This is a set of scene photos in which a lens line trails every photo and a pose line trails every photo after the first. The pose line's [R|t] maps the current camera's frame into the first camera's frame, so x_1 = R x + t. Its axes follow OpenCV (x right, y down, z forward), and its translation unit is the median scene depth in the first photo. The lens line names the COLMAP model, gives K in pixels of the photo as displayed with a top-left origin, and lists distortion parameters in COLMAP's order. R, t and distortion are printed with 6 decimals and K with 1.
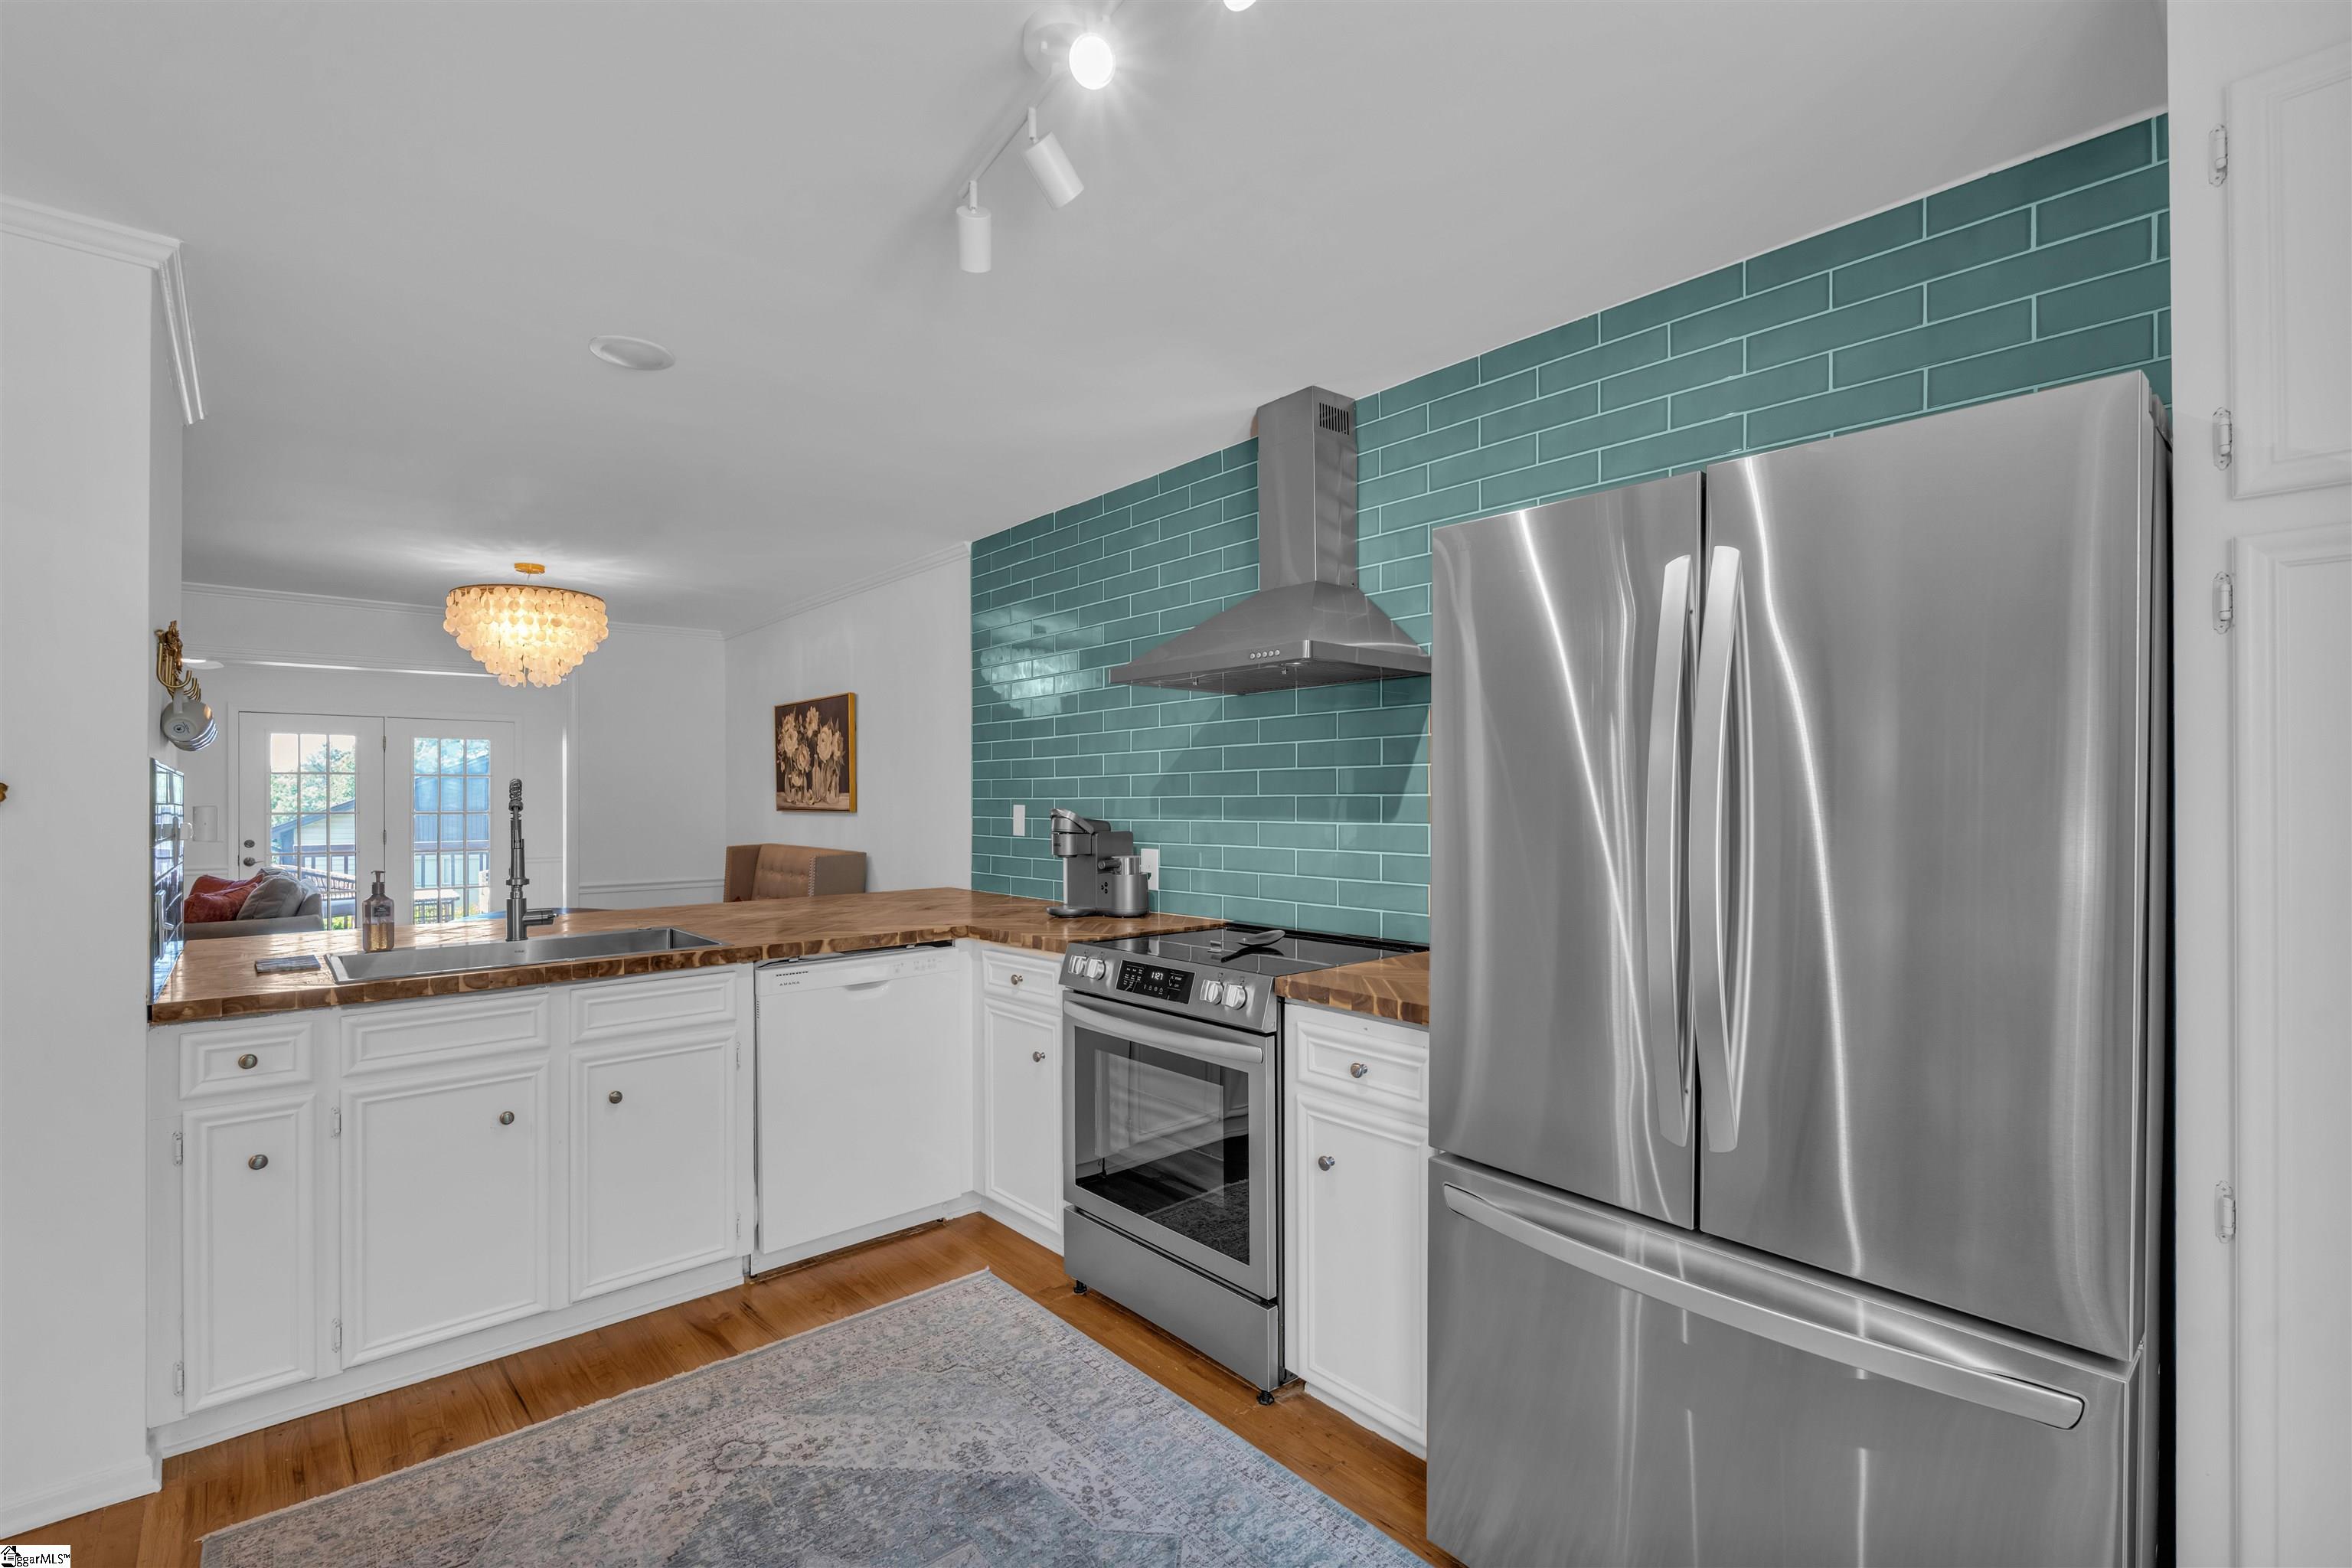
lens RADIAL K [[1042.3, 0, 1186.5], [0, 1042.3, 795.0], [0, 0, 1]] dist [0.000359, 0.000260]
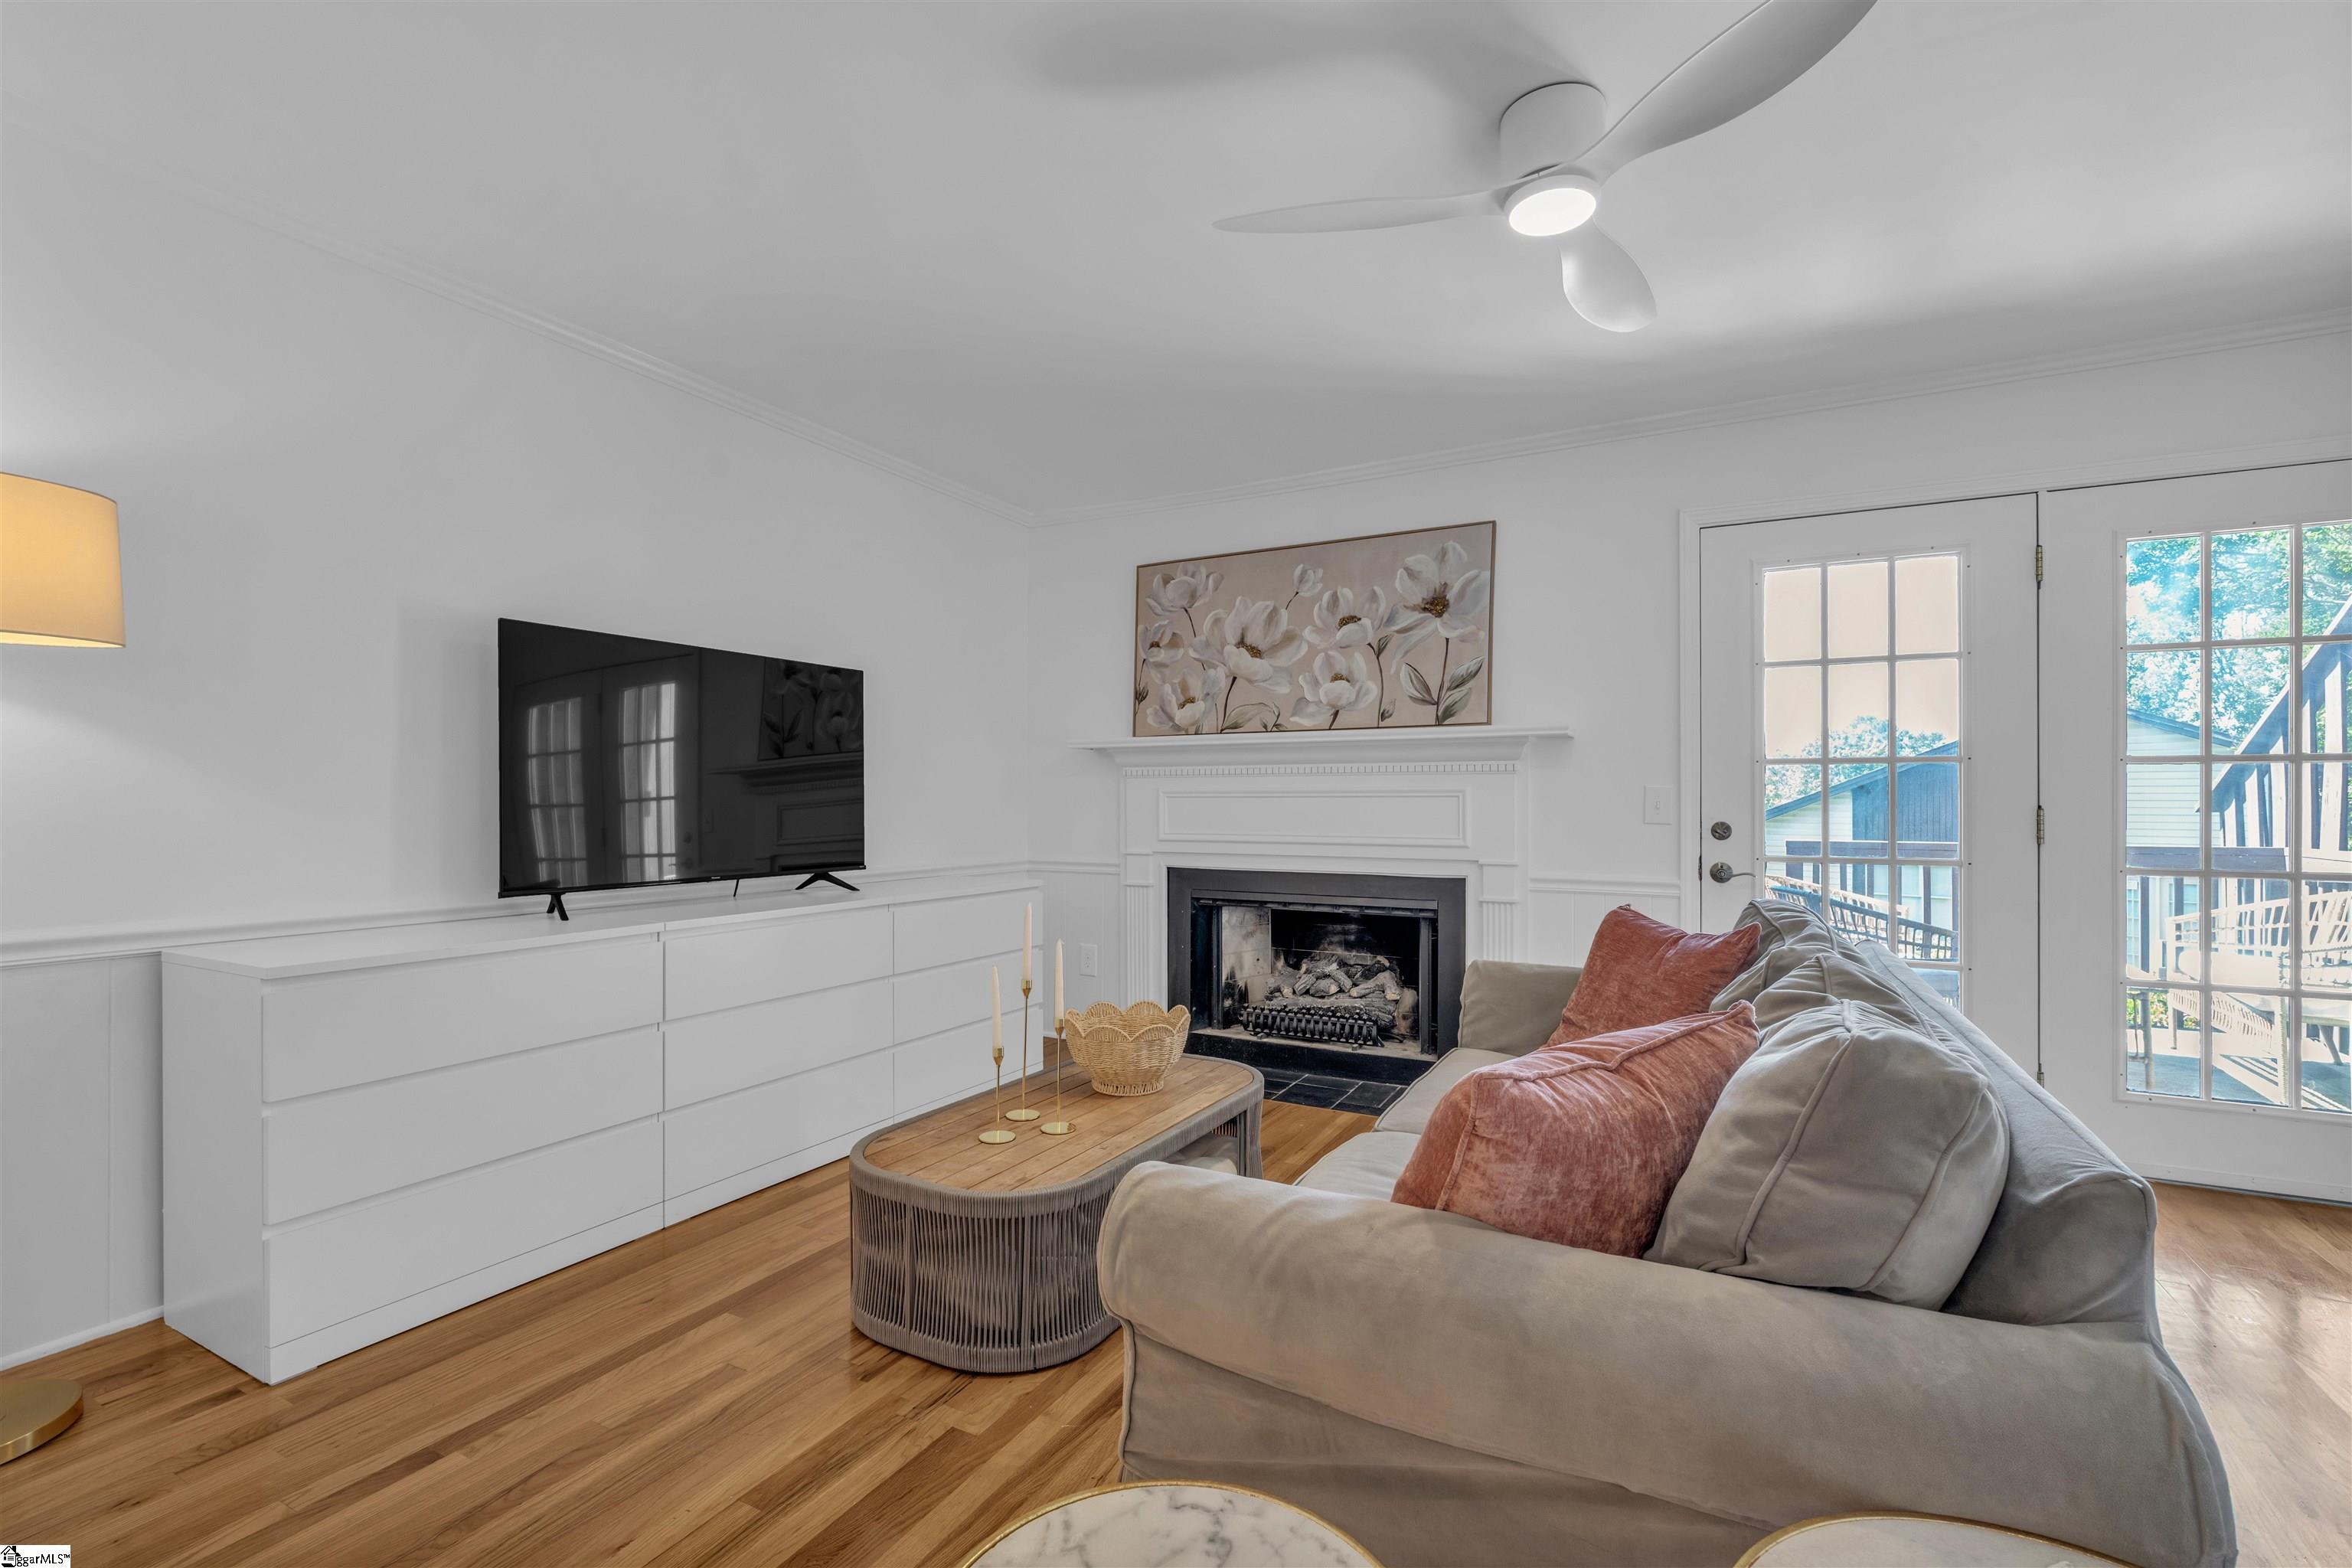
lens RADIAL K [[1042.3, 0, 1152.7], [0, 1042.3, 793.6], [0, 0, 1]] dist [0.000359, 0.000260]
pose [[0.341575, -0.005810, -0.939836, -1.906467], [-0.002387, 0.999972, -0.007049, 0.116998], [0.939851, 0.004651, 0.341552, 2.098856]]
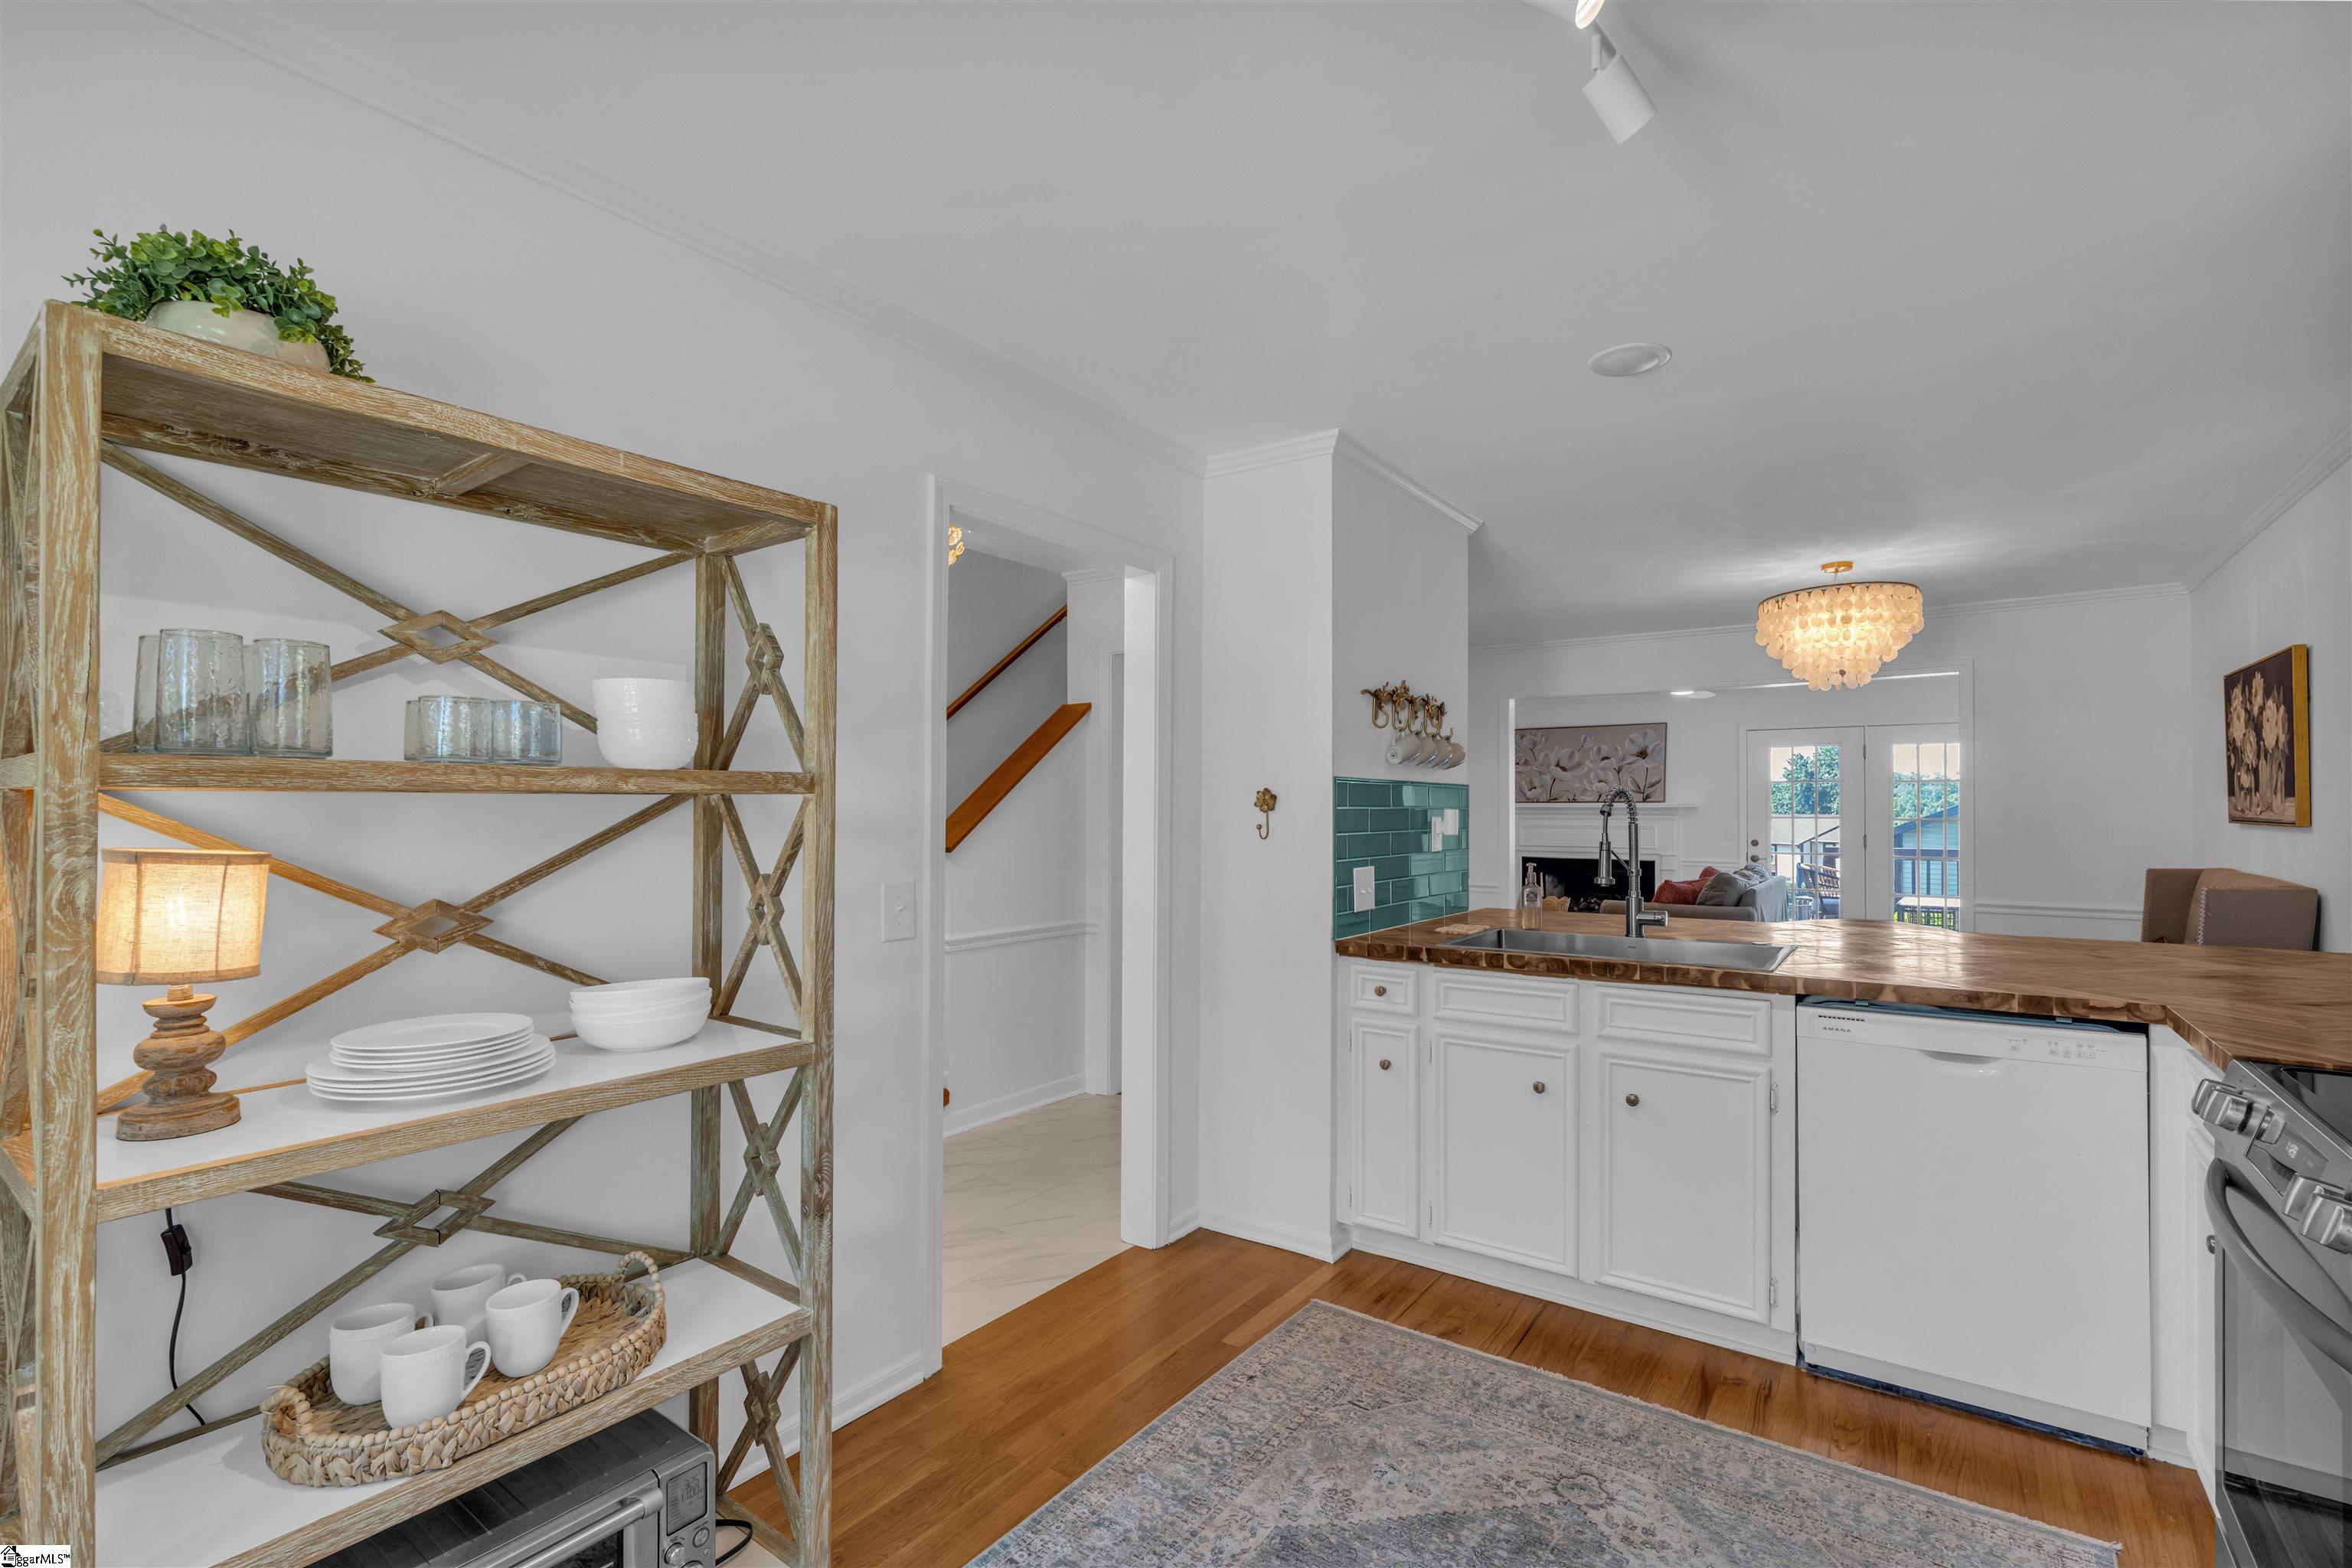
lens RADIAL K [[1042.3, 0, 1165.4], [0, 1042.3, 799.6], [0, 0, 1]] dist [0.000359, 0.000260]
pose [[0.230479, -0.002056, -0.973075, 0.292183], [0.001192, 0.999998, -0.001831, -0.000289], [0.973077, -0.000738, 0.230481, 0.286198]]
